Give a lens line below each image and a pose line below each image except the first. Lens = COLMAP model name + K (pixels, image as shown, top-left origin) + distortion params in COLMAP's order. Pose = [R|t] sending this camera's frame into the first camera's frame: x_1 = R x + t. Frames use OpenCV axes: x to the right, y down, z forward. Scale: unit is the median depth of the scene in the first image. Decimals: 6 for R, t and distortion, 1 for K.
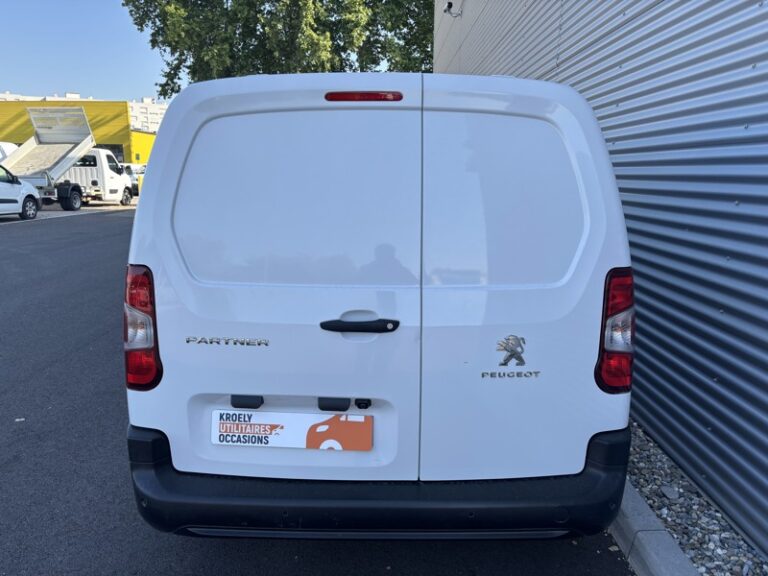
lens RADIAL K [[583.6, 0, 384.0], [0, 583.6, 288.0], [0, 0, 1]] dist [0.058081, -0.085631]
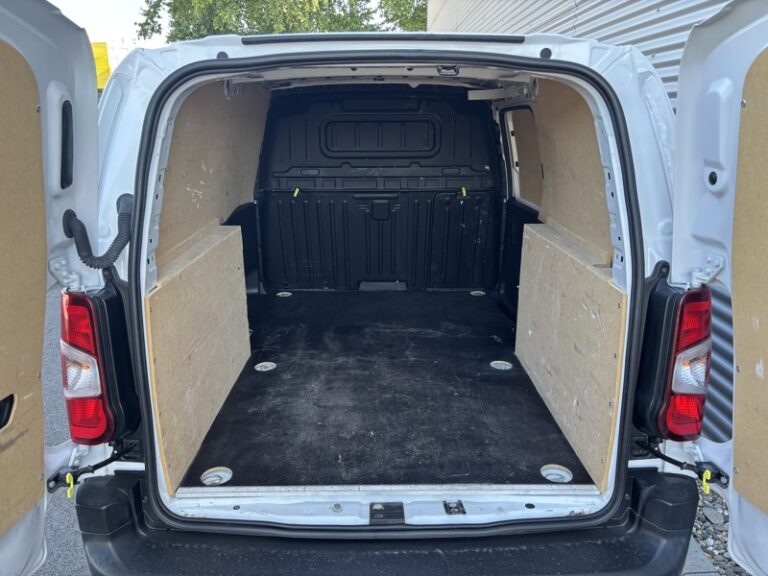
lens RADIAL K [[583.6, 0, 384.0], [0, 583.6, 288.0], [0, 0, 1]] dist [0.058081, -0.085631]
pose [[0.999862, -0.011548, 0.011937, -0.022089], [0.010408, 0.995746, 0.091554, -0.115690], [-0.012944, -0.091417, 0.995729, 0.234187]]
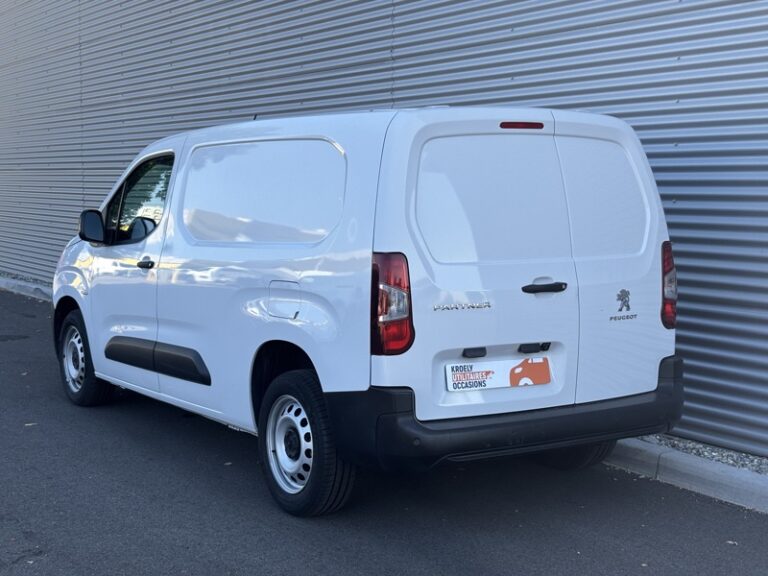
lens RADIAL K [[1159.0, 0, 384.0], [0, 1159.0, 288.0], [0, 0, 1]] dist [0.126717, -0.023383]
pose [[0.840409, -0.055394, 0.539114, -1.751748], [0.110921, 0.991286, -0.071057, 0.207226], [-0.530480, 0.119516, 0.839230, -1.055238]]
